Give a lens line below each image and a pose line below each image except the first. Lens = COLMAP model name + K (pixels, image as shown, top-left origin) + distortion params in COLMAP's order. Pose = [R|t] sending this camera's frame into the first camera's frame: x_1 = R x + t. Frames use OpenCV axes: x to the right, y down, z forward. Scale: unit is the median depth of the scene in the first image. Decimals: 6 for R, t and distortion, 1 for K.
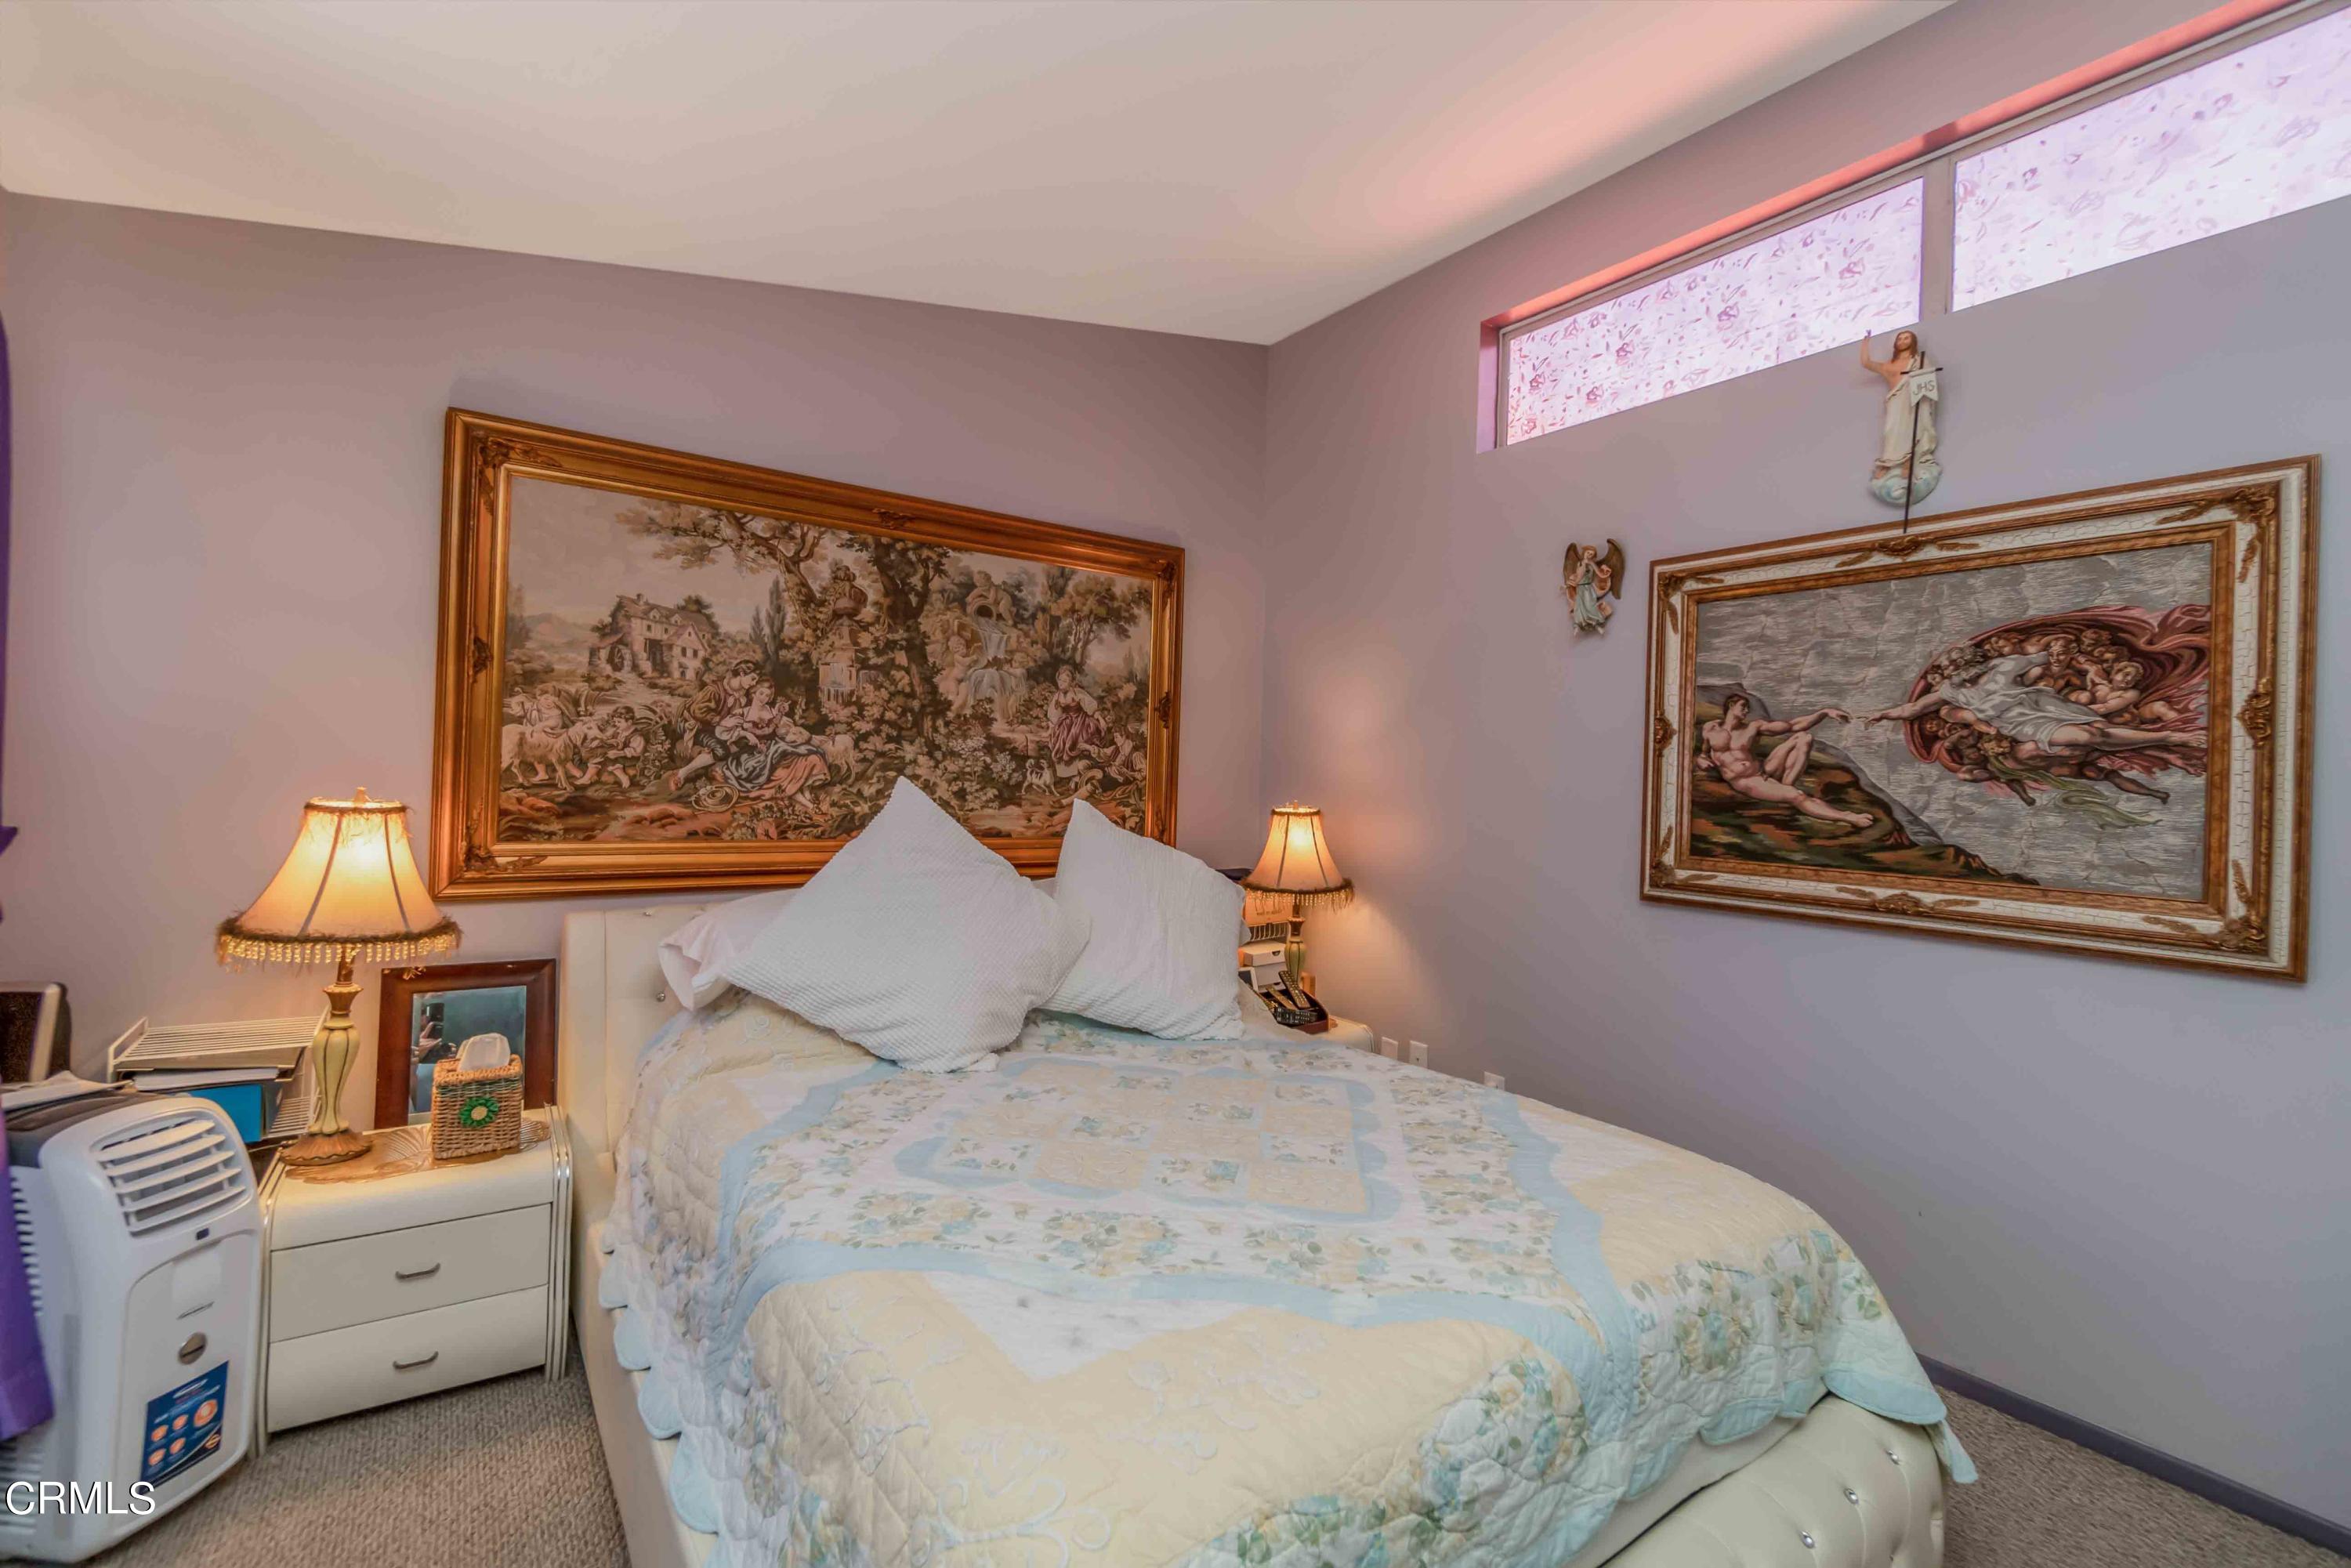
lens RADIAL K [[1011.3, 0, 1163.4], [0, 1011.3, 774.7], [0, 0, 1]] dist [-0.004730, 0.000089]
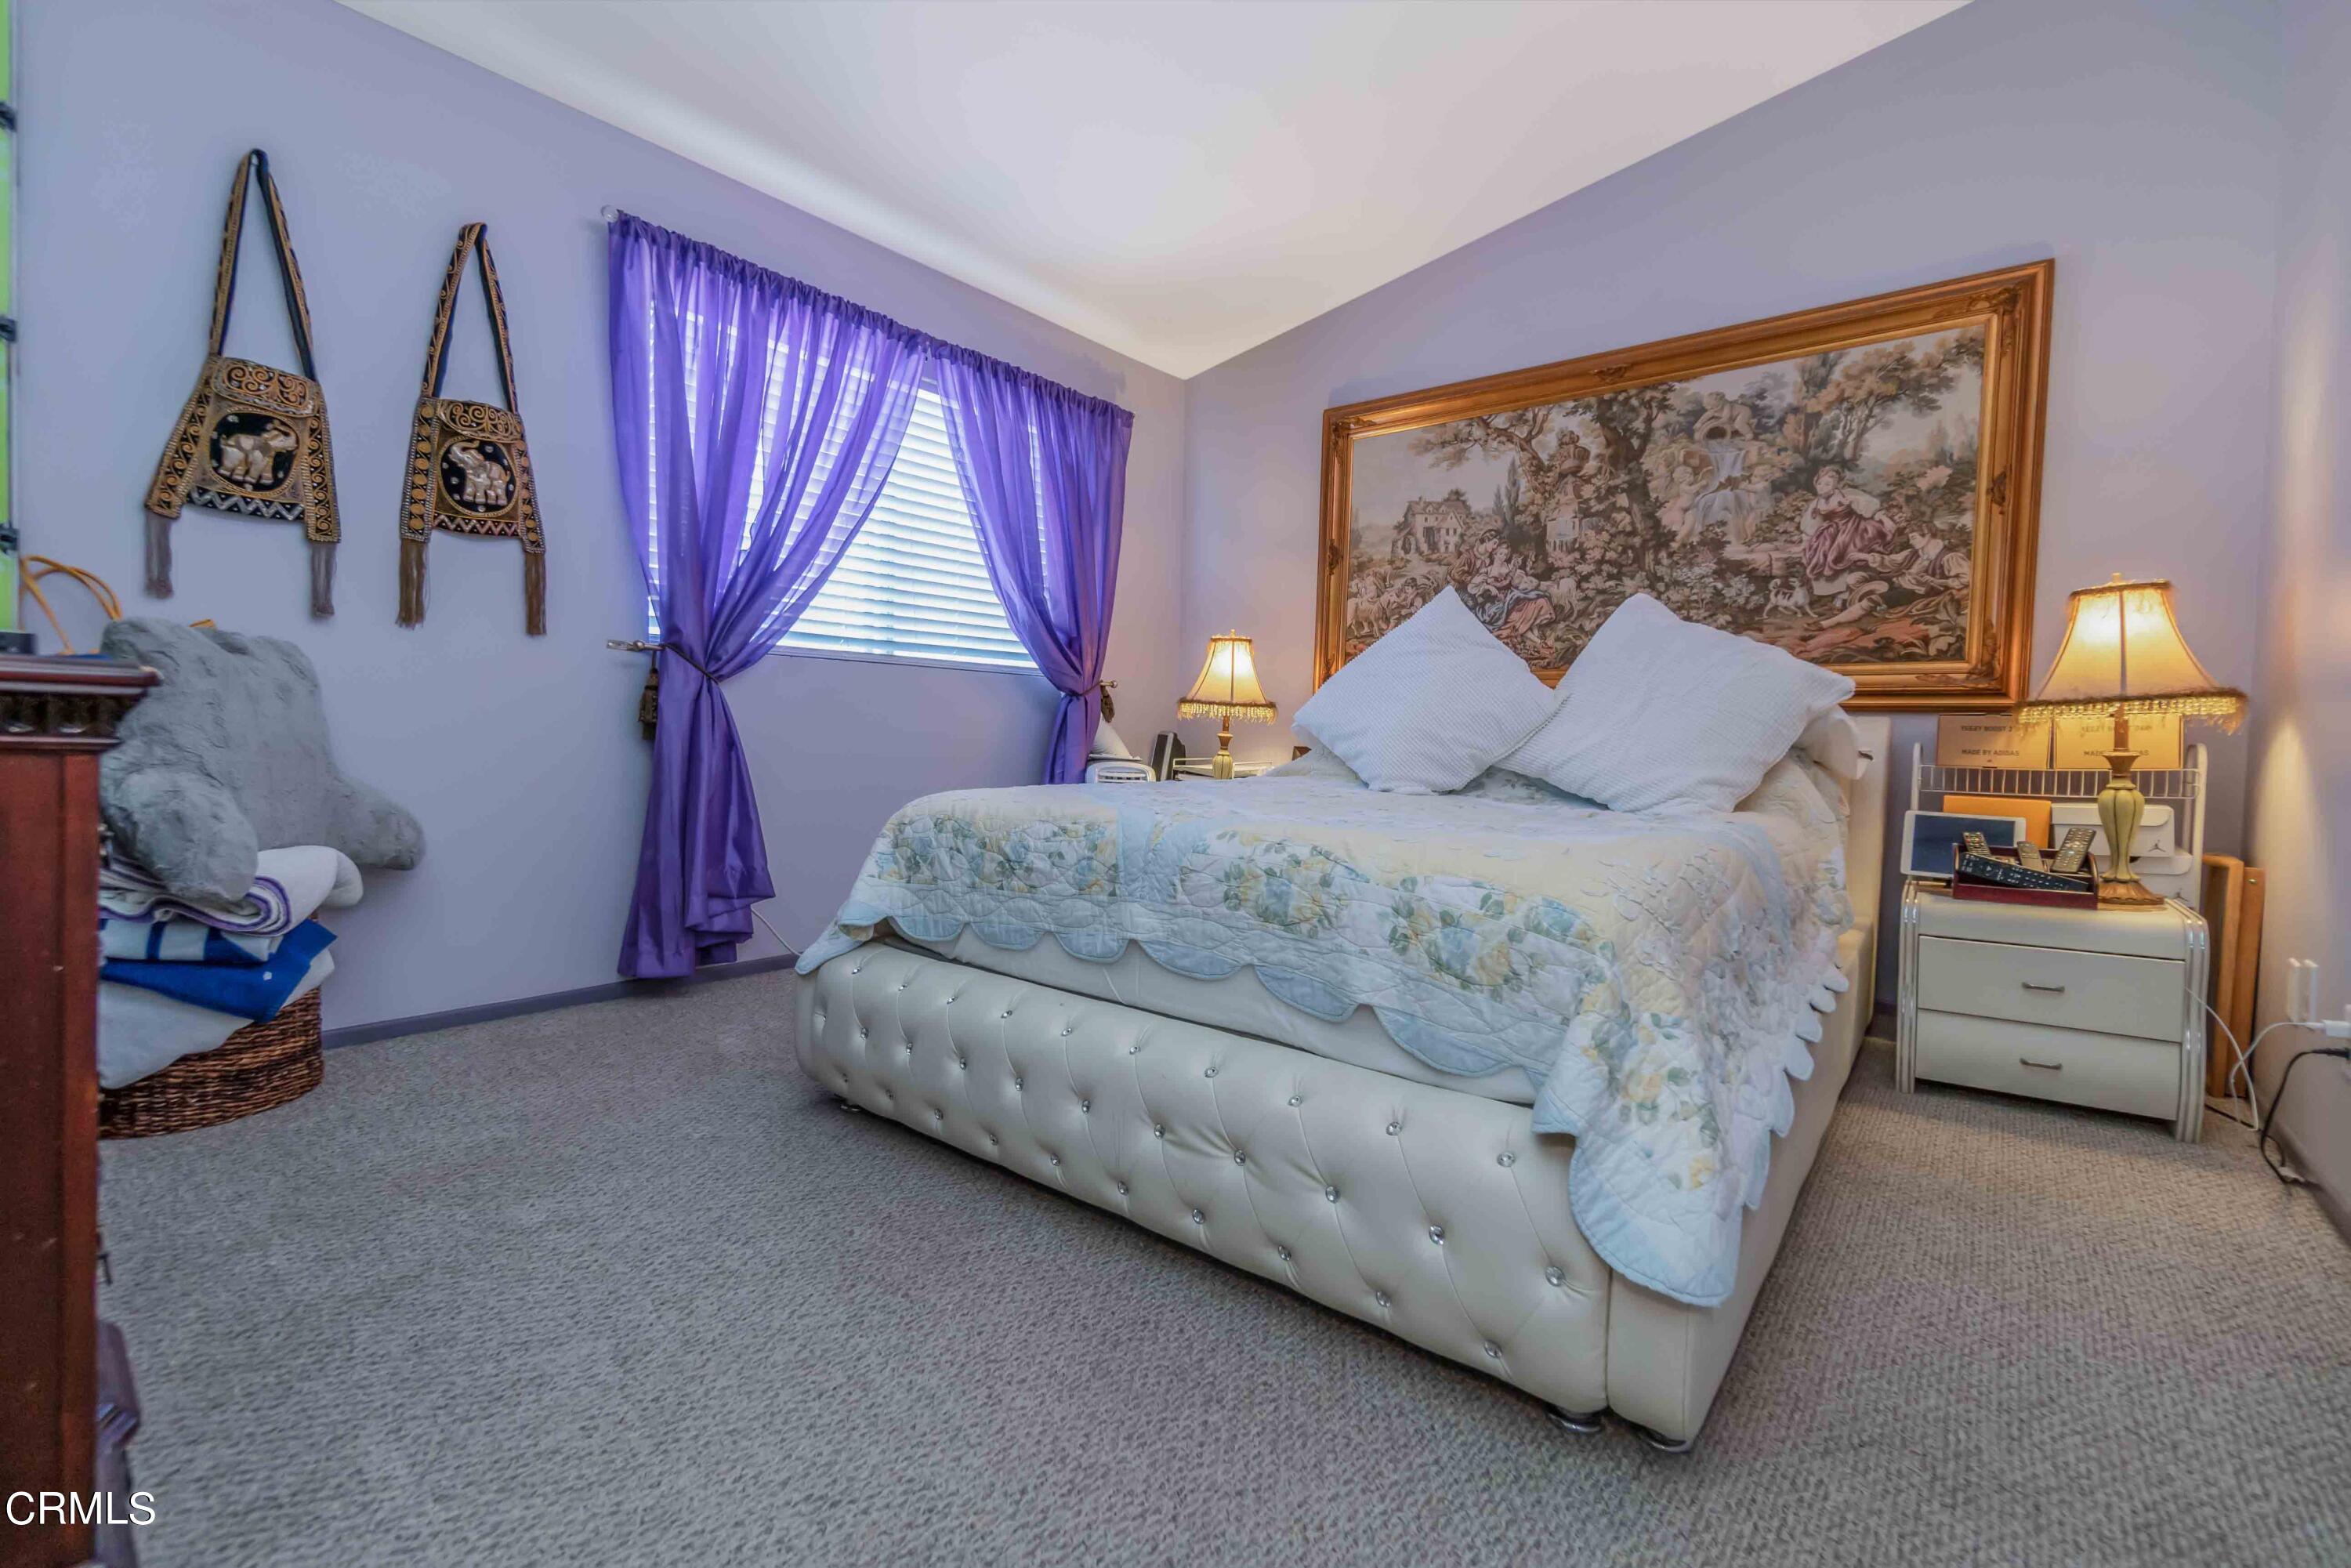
lens RADIAL K [[1011.3, 0, 1170.1], [0, 1011.3, 772.9], [0, 0, 1]] dist [-0.004730, 0.000089]
pose [[0.269826, 0.012019, -0.962834, 0.724877], [-0.016280, 0.999836, 0.007918, 0.194466], [0.962771, 0.013538, 0.269978, 0.276811]]
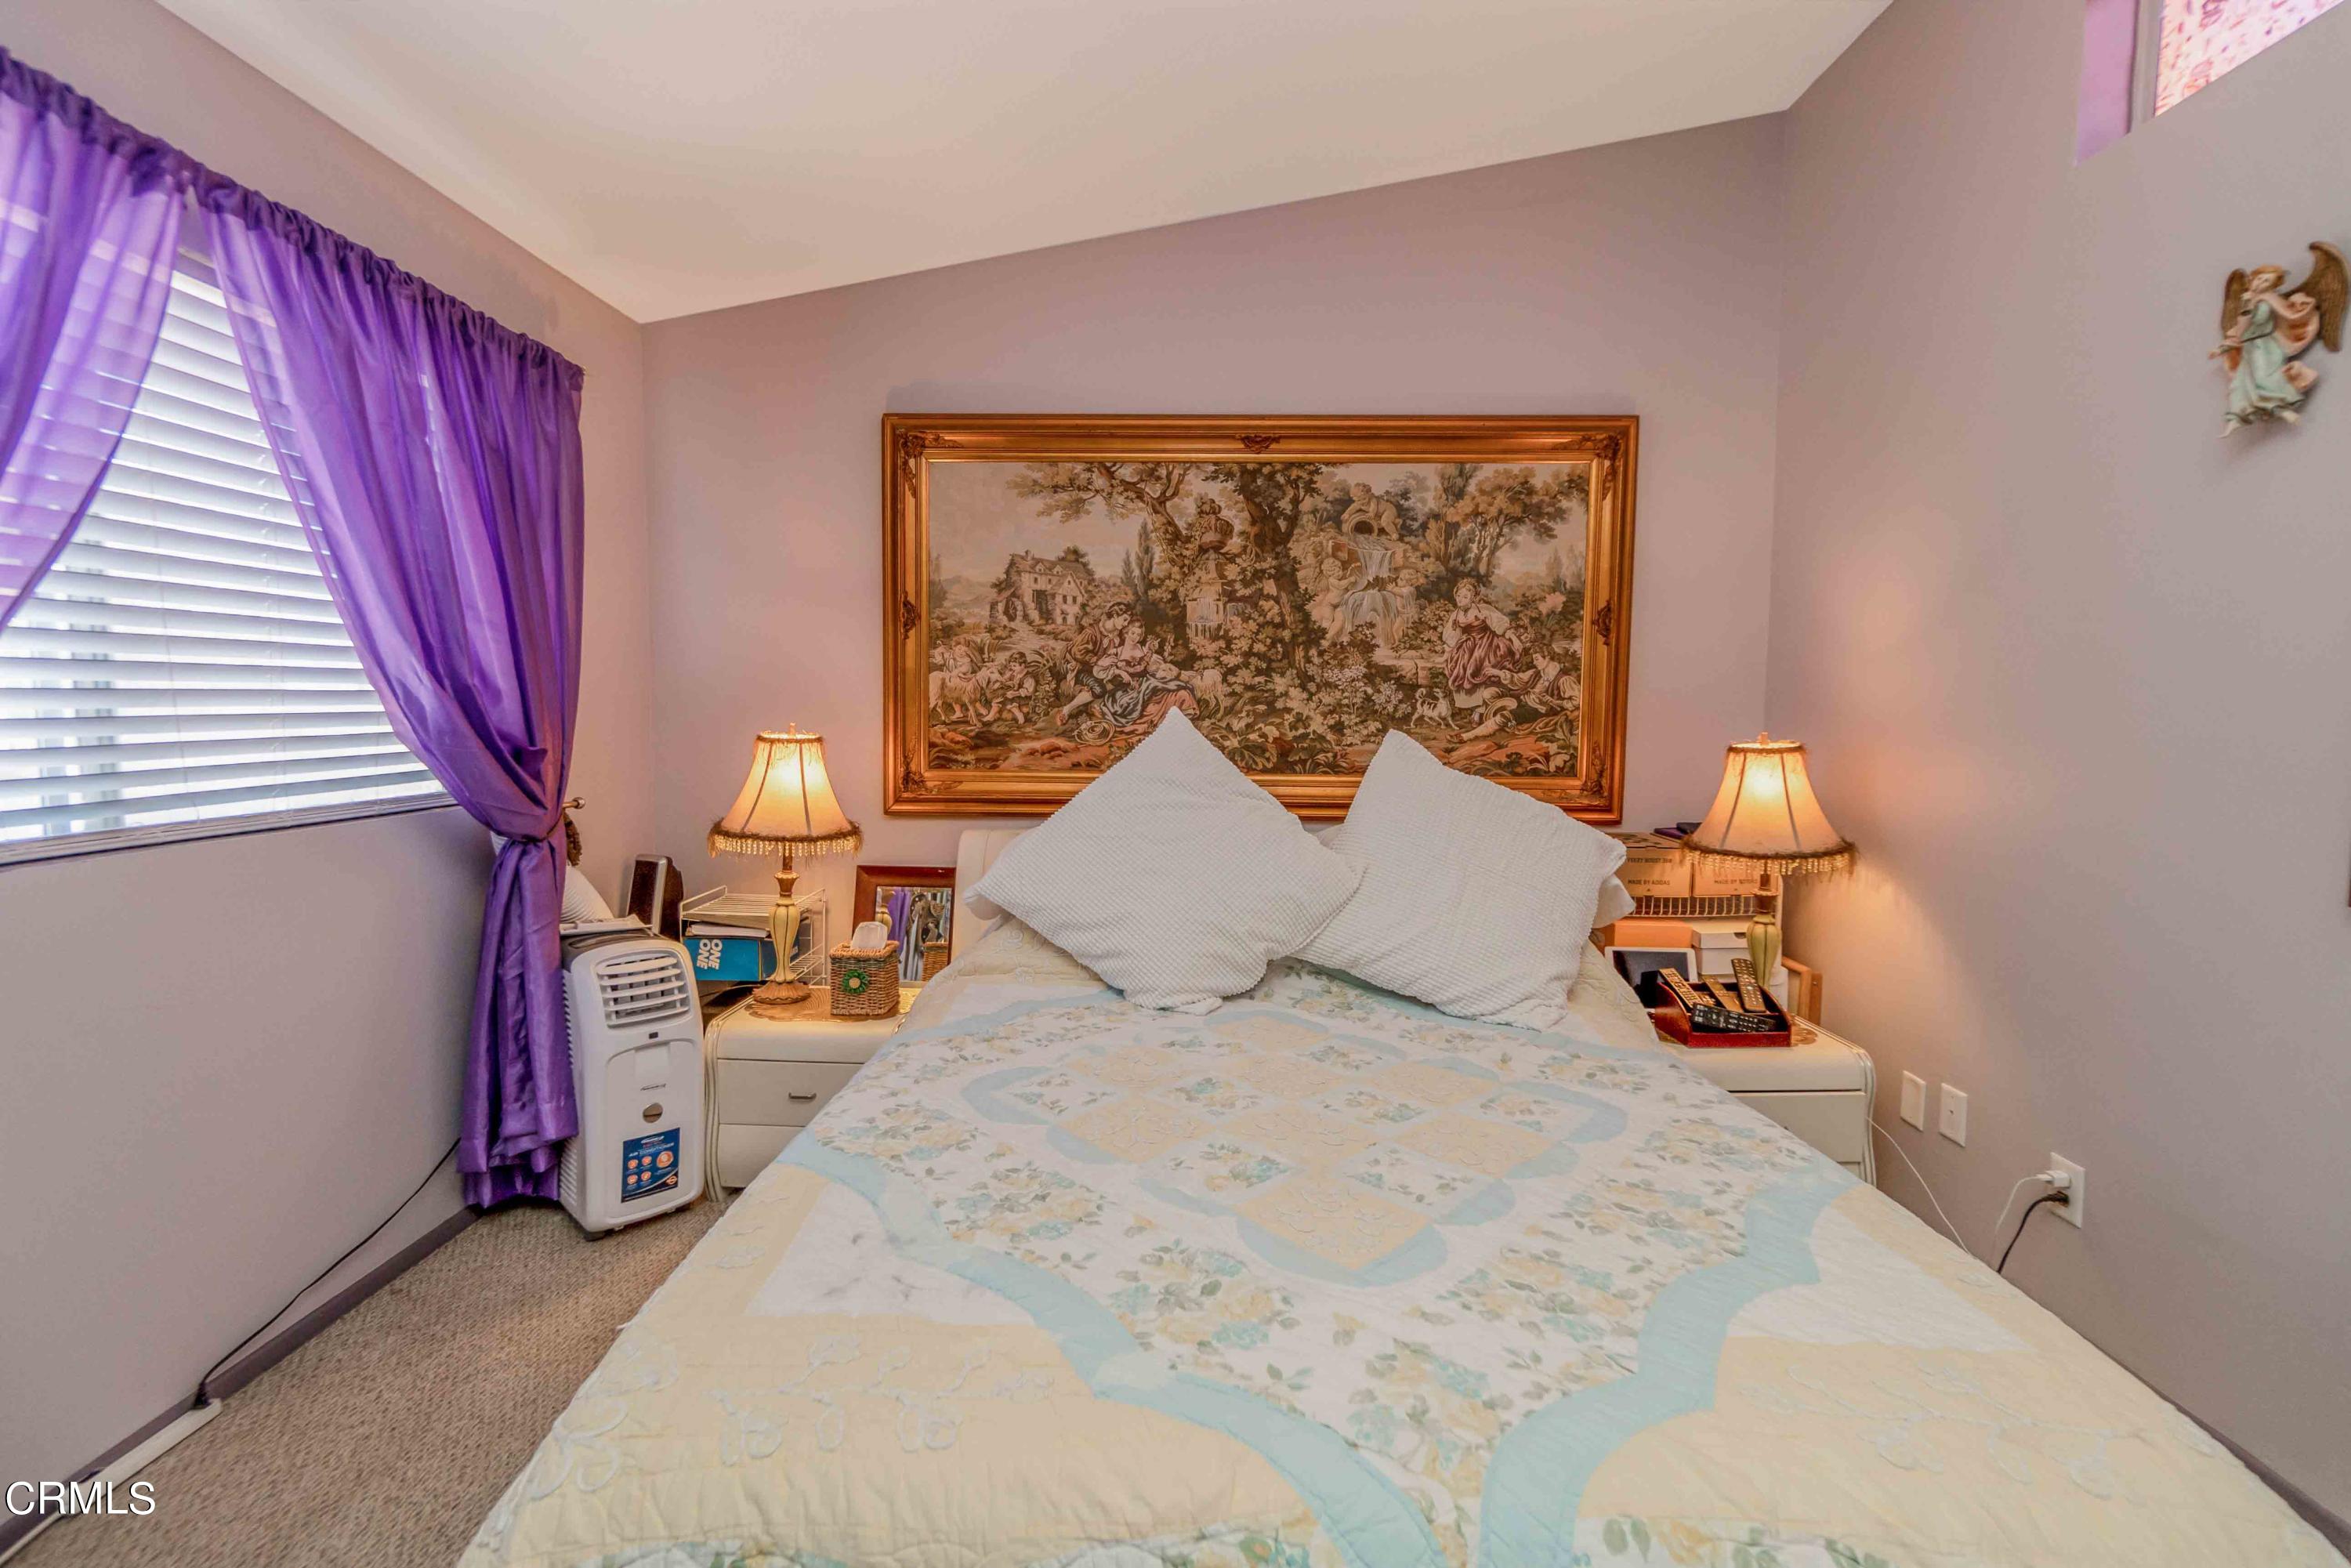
lens RADIAL K [[1011.3, 0, 1164.7], [0, 1011.3, 779.0], [0, 0, 1]] dist [-0.004730, 0.000089]
pose [[0.799325, 0.019312, -0.600588, 0.271680], [0.015728, 0.998469, 0.053039, 0.016477], [0.600693, -0.051842, 0.797797, 0.177317]]
